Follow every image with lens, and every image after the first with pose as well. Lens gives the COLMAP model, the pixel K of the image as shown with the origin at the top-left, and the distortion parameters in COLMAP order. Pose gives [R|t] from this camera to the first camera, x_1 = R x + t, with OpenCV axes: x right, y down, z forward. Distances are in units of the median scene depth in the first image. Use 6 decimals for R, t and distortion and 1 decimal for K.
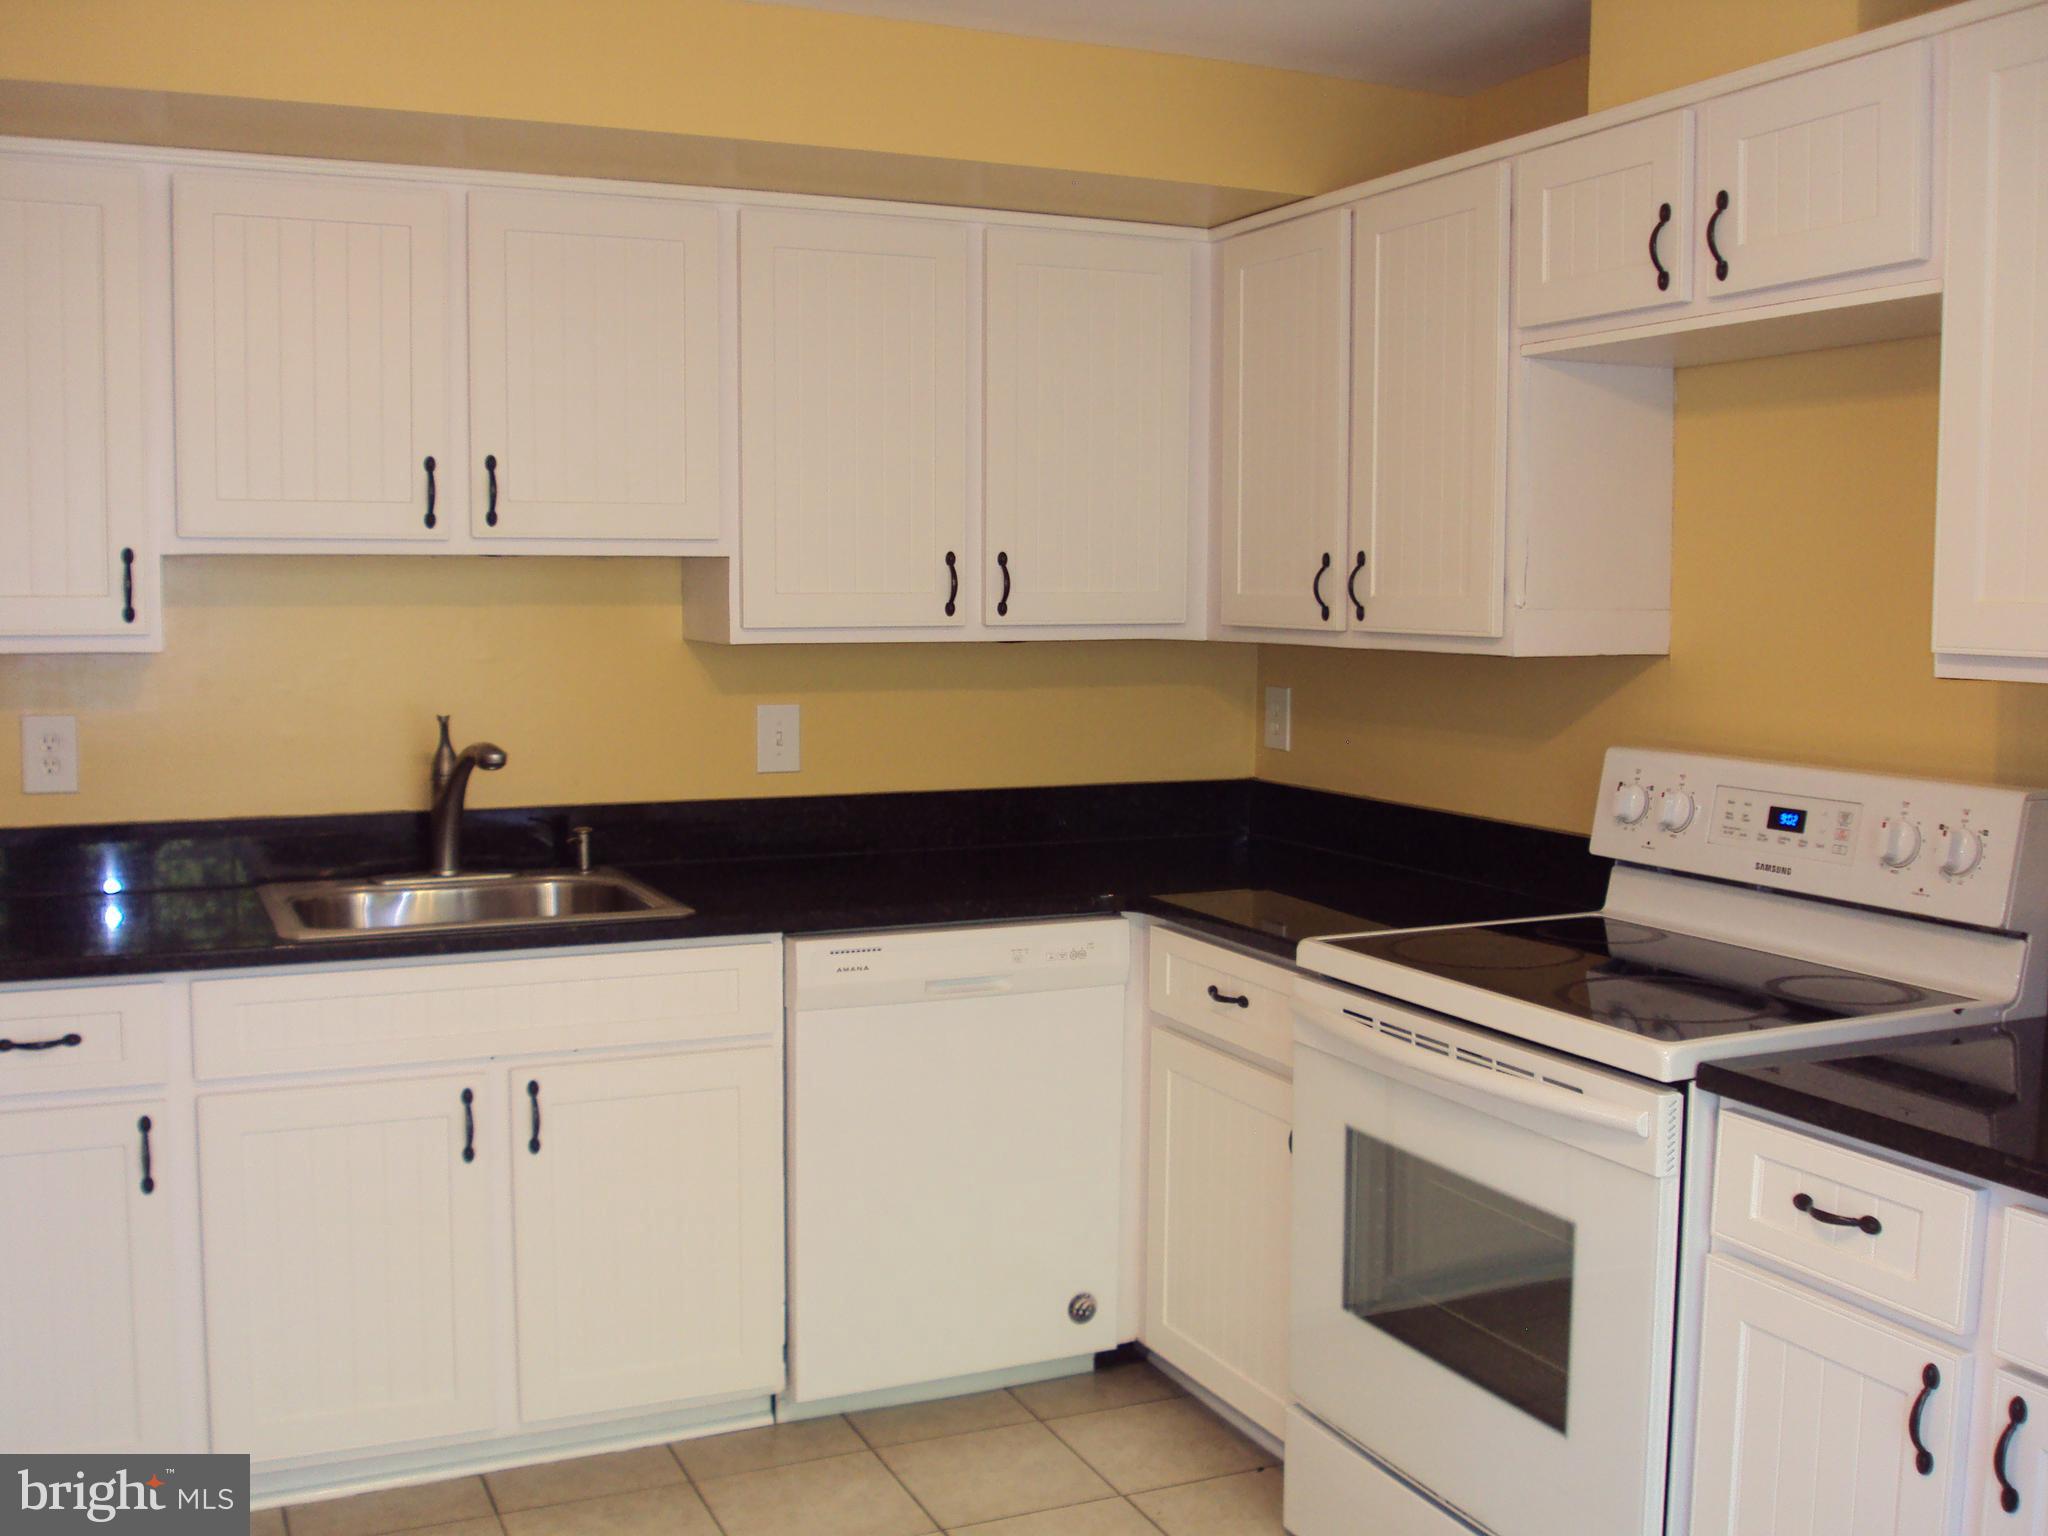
lens RADIAL K [[2068.2, 0, 1010.6], [0, 2068.2, 788.8], [0, 0, 1]] dist [-0.072943, 0.000000]
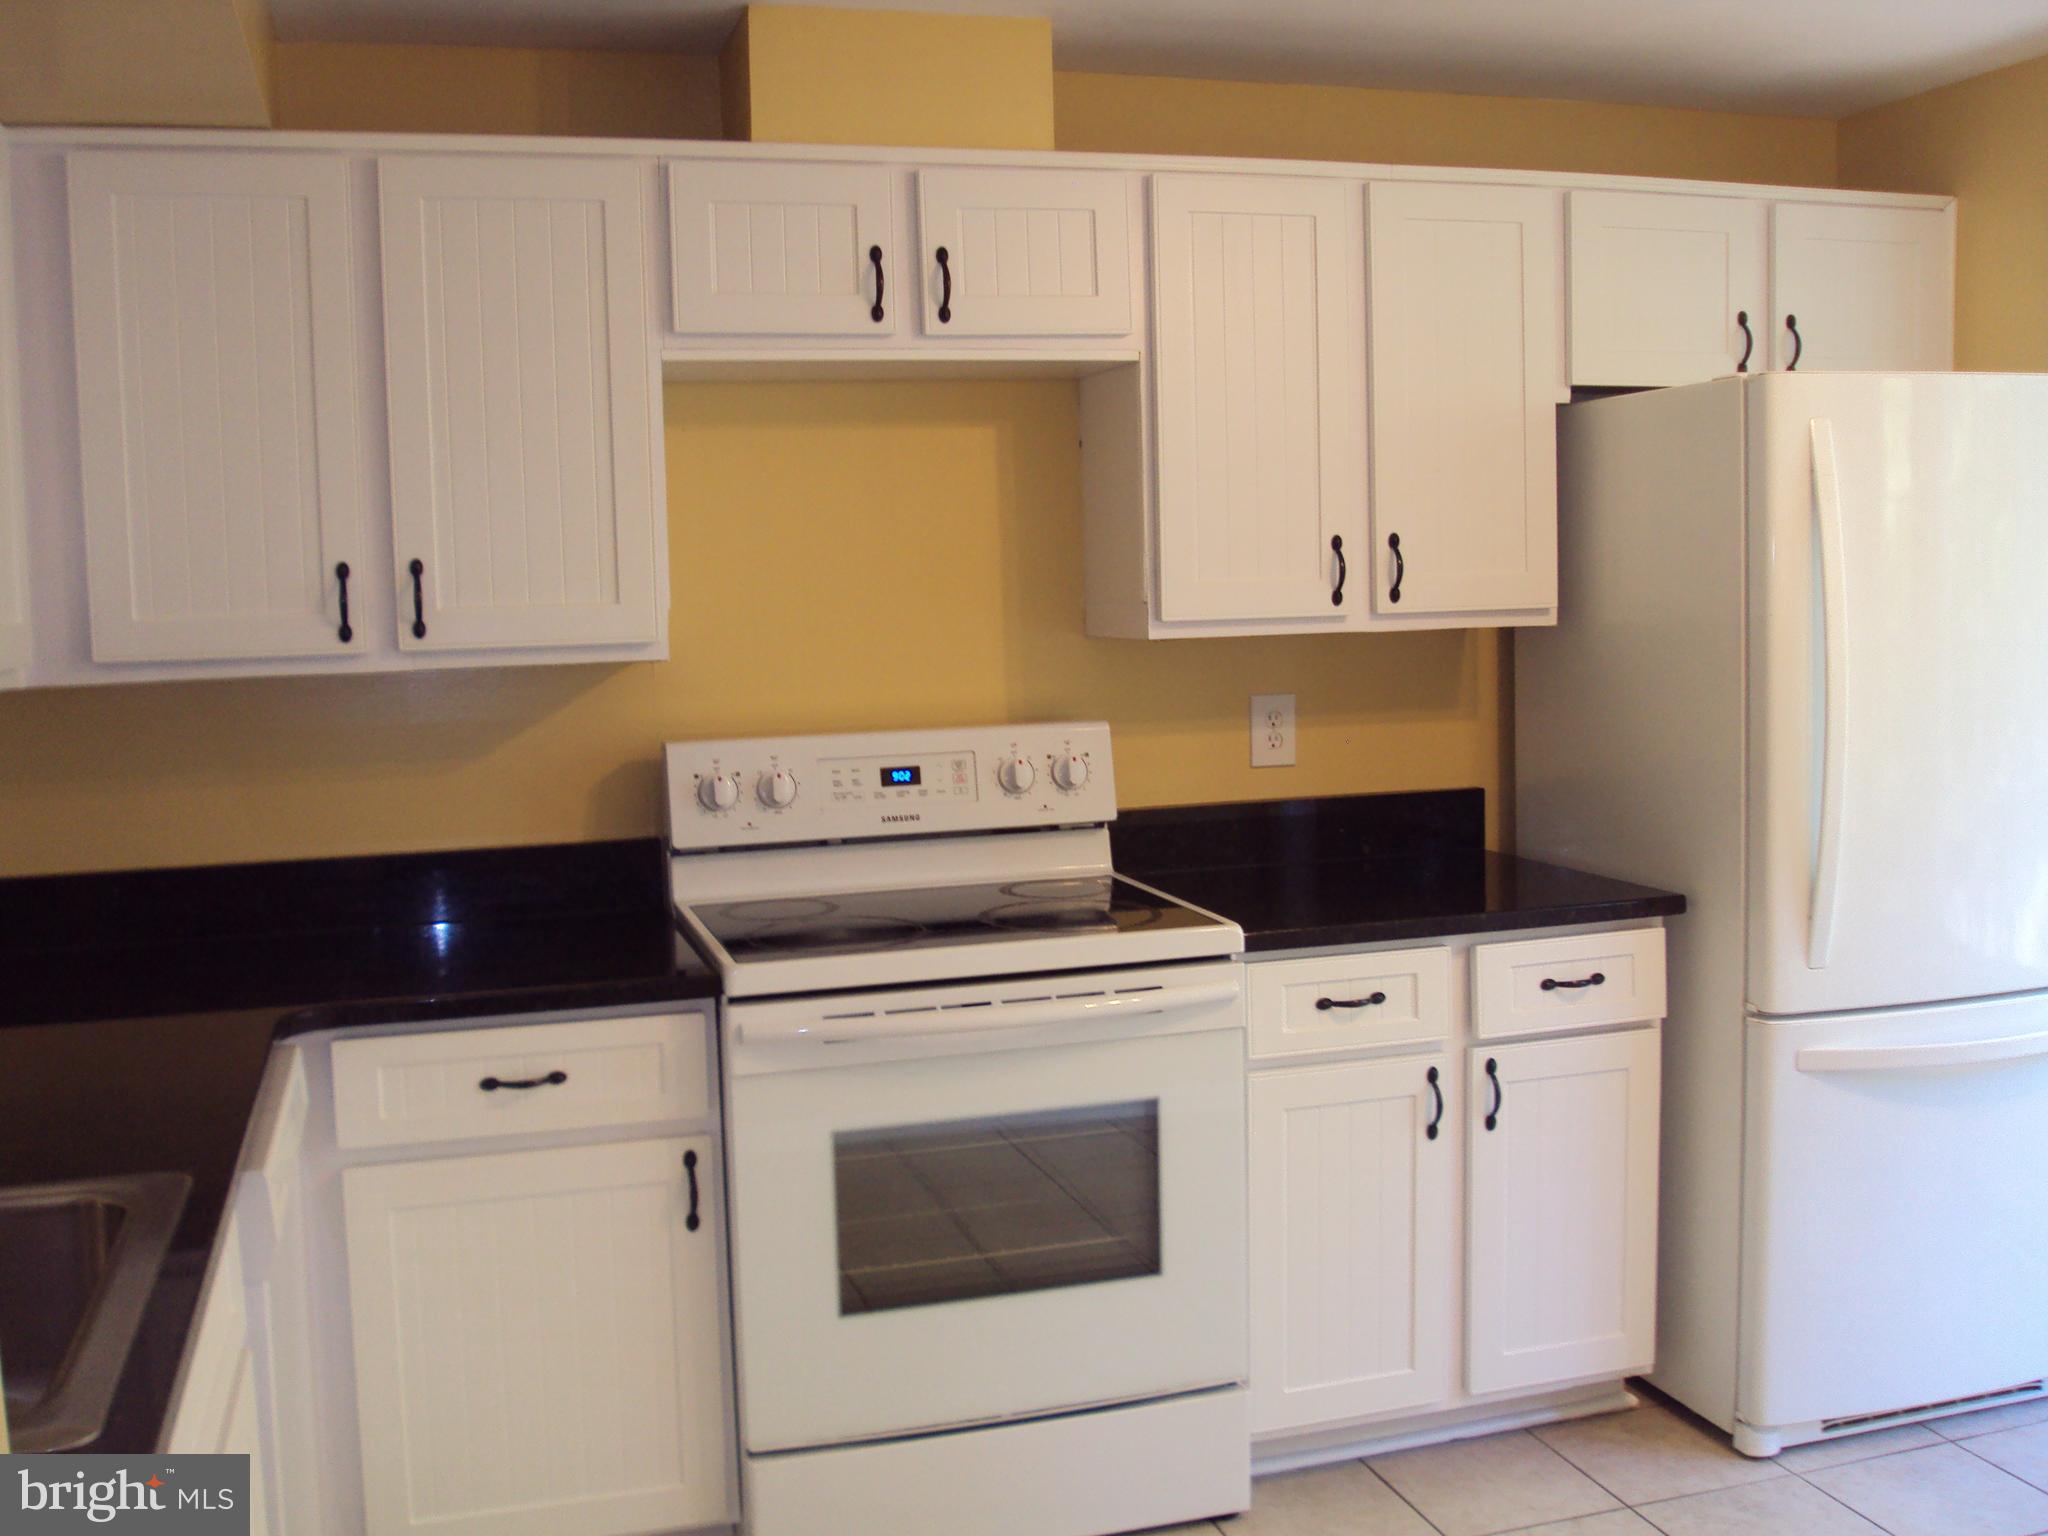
lens RADIAL K [[2068.2, 0, 967.8], [0, 2068.2, 761.5], [0, 0, 1]] dist [-0.072943, 0.000000]
pose [[0.113901, -0.094062, 0.989029, -0.817582], [0.125115, 0.988940, 0.079645, -0.085715], [-0.985582, 0.114670, 0.124410, 0.820989]]
